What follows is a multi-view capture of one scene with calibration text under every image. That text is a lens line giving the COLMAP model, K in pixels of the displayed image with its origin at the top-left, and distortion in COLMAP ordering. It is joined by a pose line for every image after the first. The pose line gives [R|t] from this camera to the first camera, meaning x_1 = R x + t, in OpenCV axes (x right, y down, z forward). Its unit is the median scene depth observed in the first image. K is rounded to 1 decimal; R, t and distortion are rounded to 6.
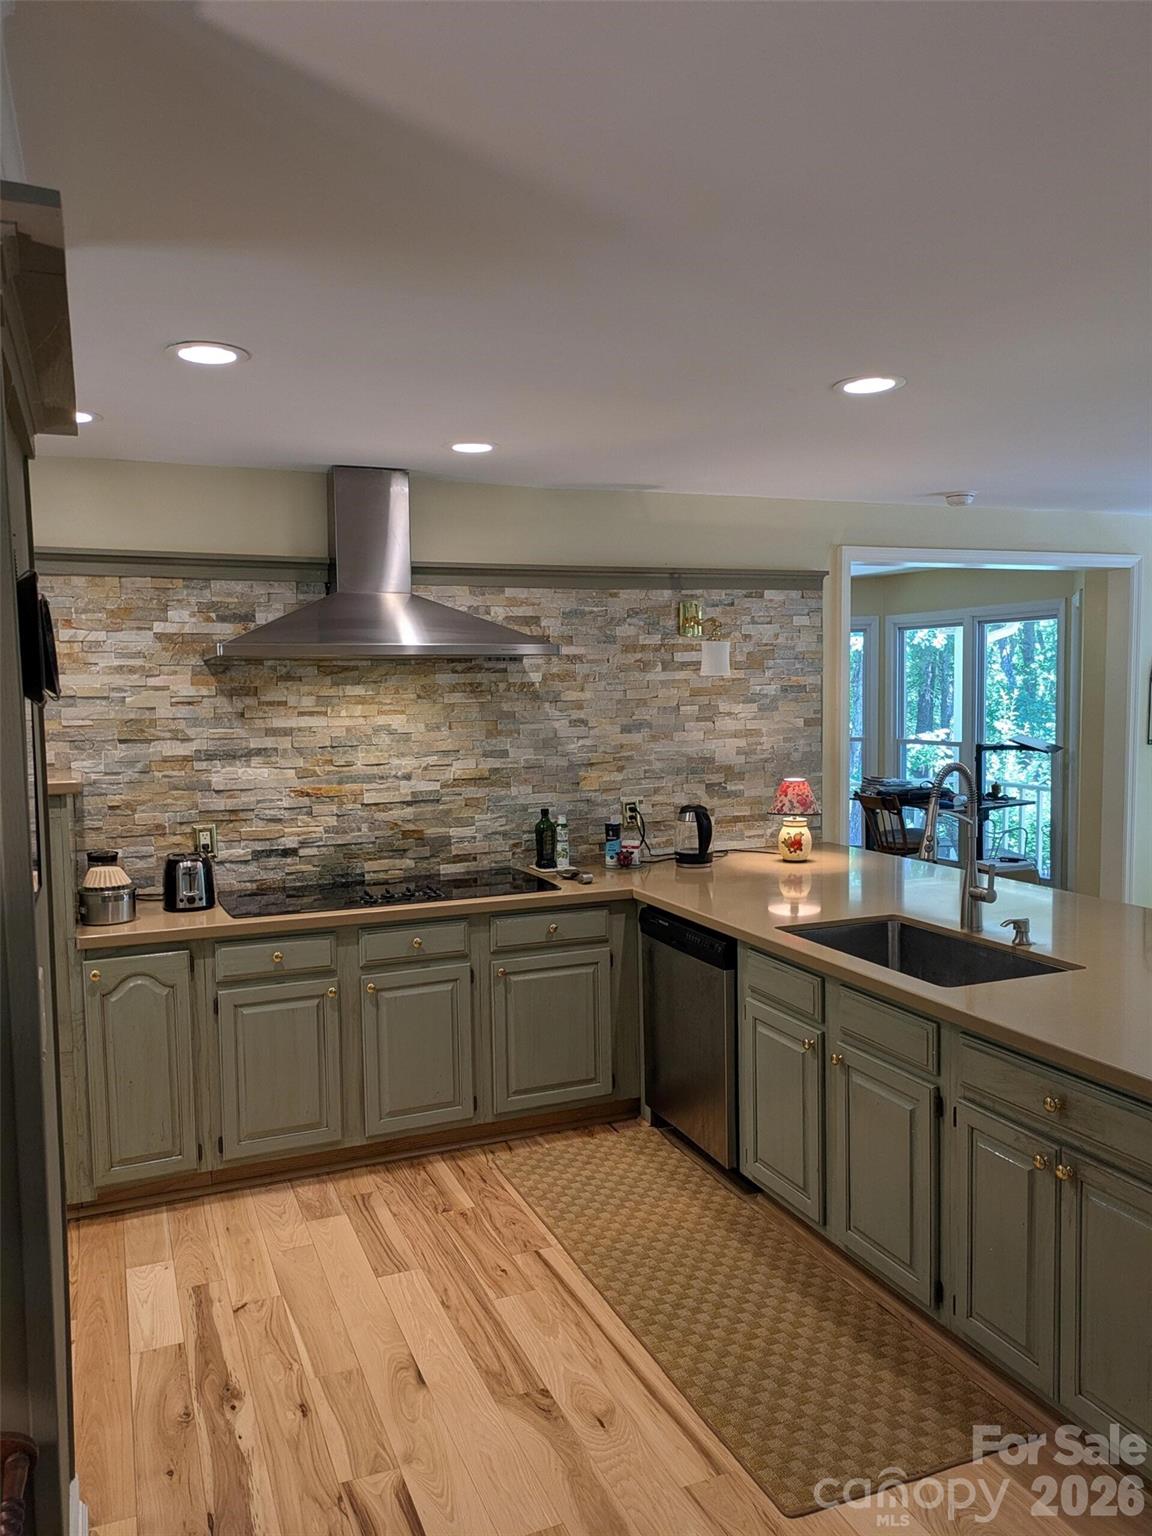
lens RADIAL K [[1136.7, 0, 569.5], [0, 1136.7, 781.6], [0, 0, 1]] dist [0.061945, -0.032106]
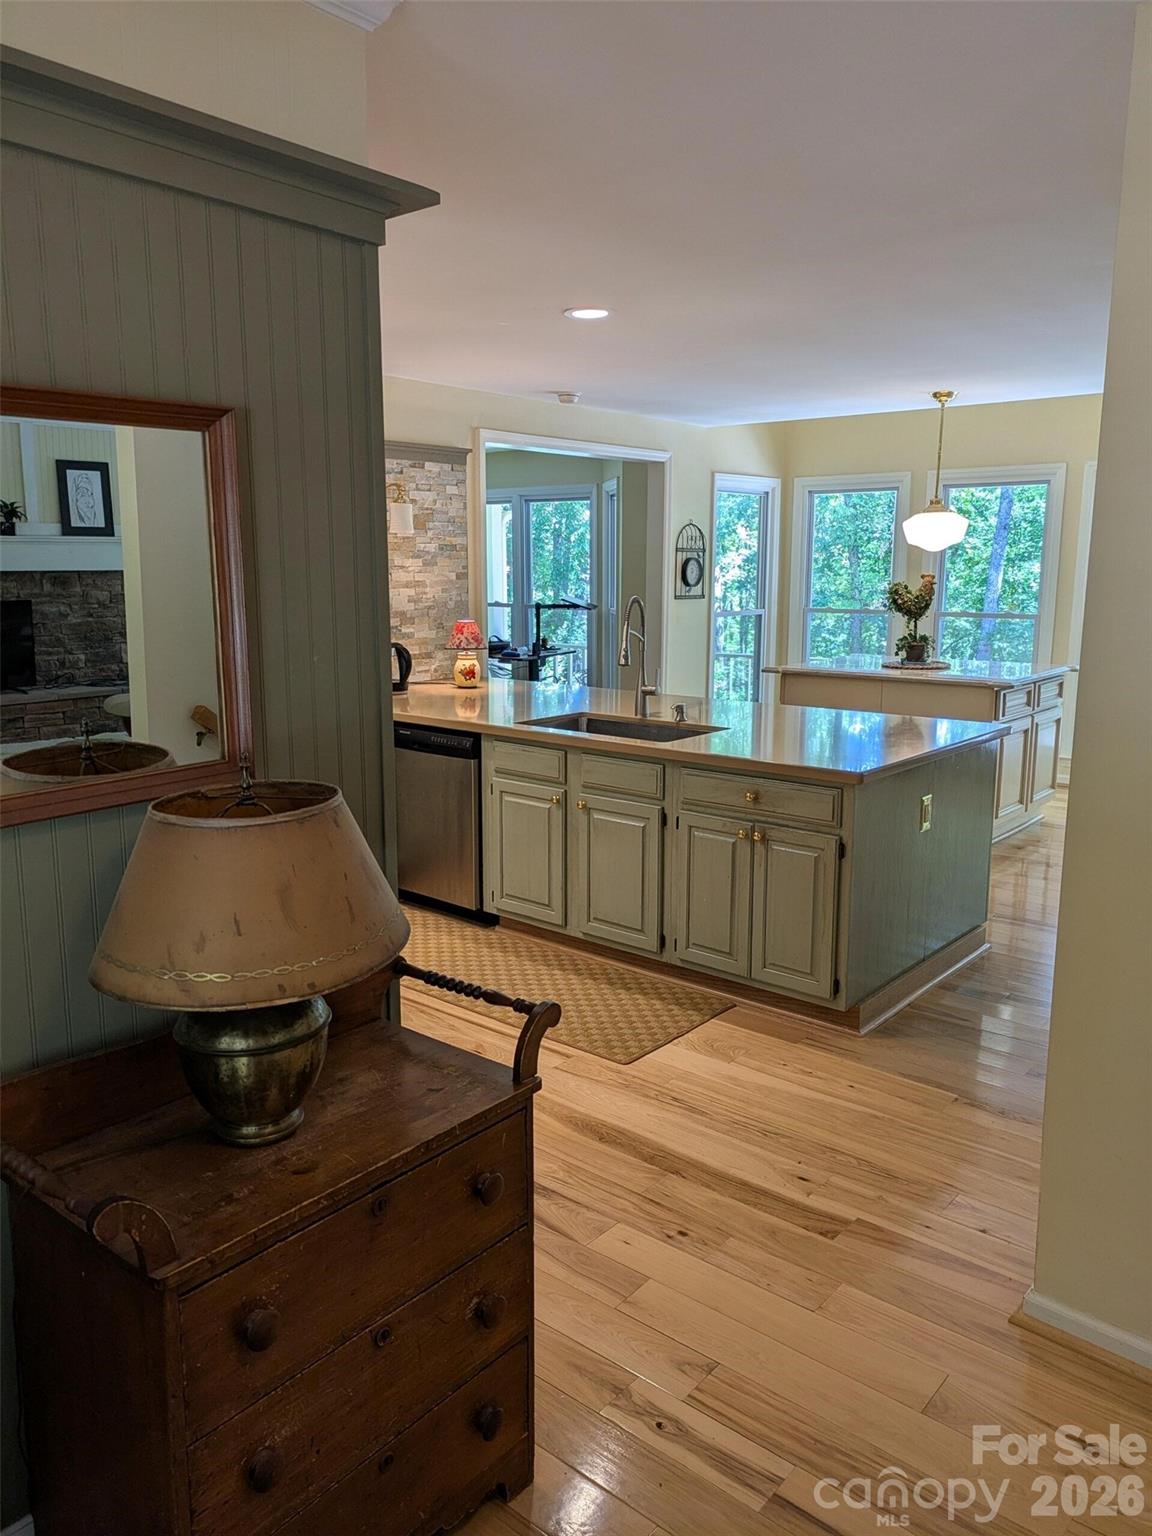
lens RADIAL K [[1136.7, 0, 568.4], [0, 1136.7, 759.9], [0, 0, 1]] dist [0.061945, -0.032106]
pose [[0.890721, -0.062495, 0.450234, -0.290647], [0.023653, 0.995534, 0.091393, 0.041259], [-0.453935, -0.070756, 0.888221, -0.168302]]
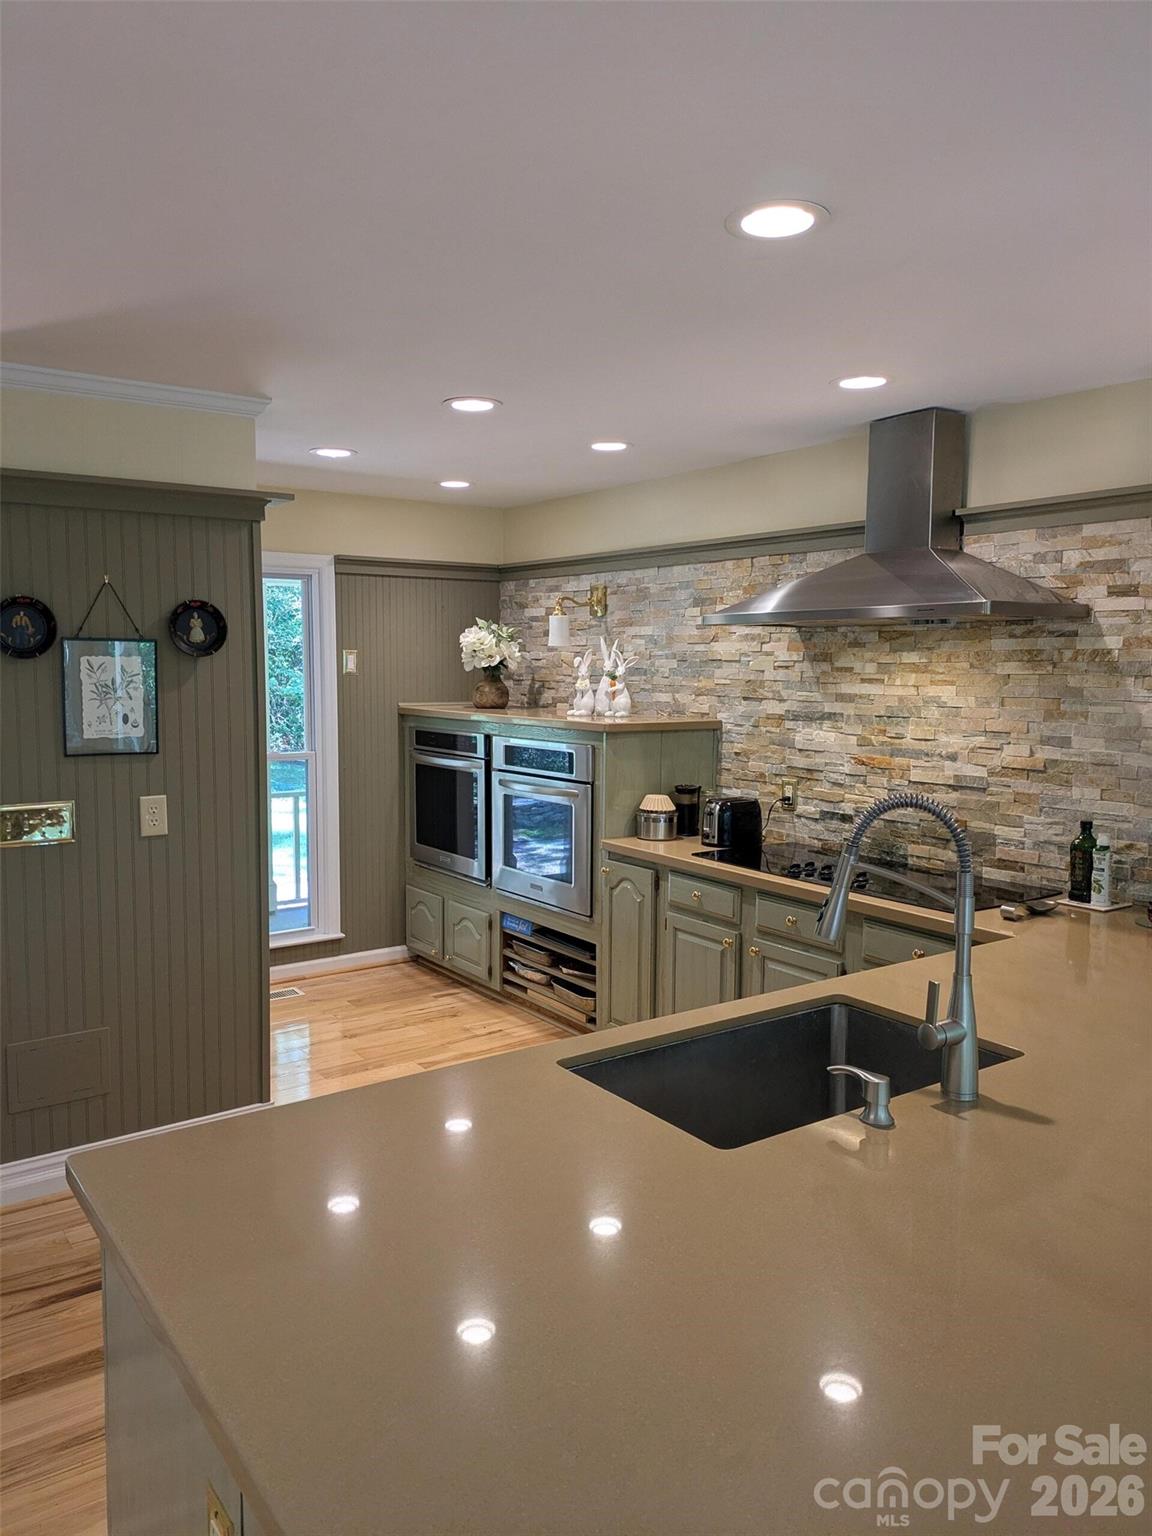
lens RADIAL K [[1136.7, 0, 574.7], [0, 1136.7, 766.2], [0, 0, 1]] dist [0.061945, -0.032106]
pose [[0.211546, 0.105537, -0.971653, 0.666659], [-0.092036, 0.991886, 0.087697, -0.048877], [0.973025, 0.070875, 0.219542, 0.538754]]
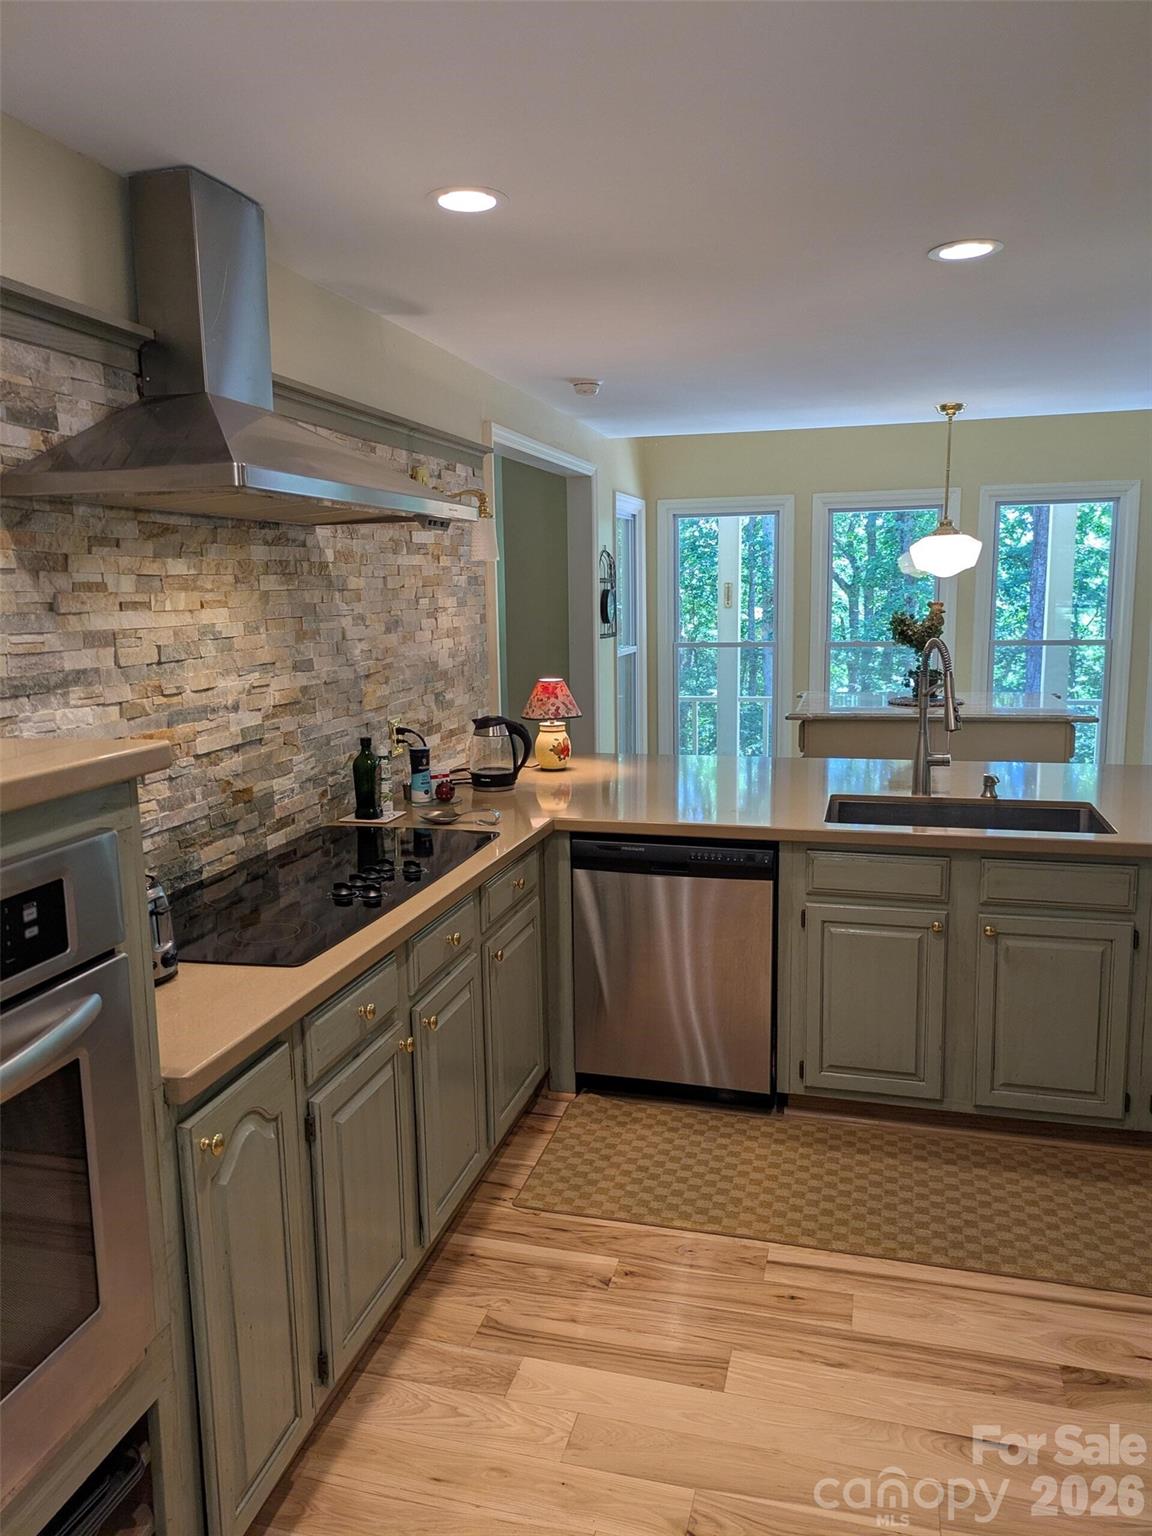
lens RADIAL K [[1136.7, 0, 576.8], [0, 1136.7, 760.4], [0, 0, 1]] dist [0.061945, -0.032106]
pose [[0.612351, -0.114627, 0.782232, -0.542116], [0.075715, 0.993388, 0.086298, -0.015446], [-0.786952, 0.006382, 0.616982, 0.467334]]
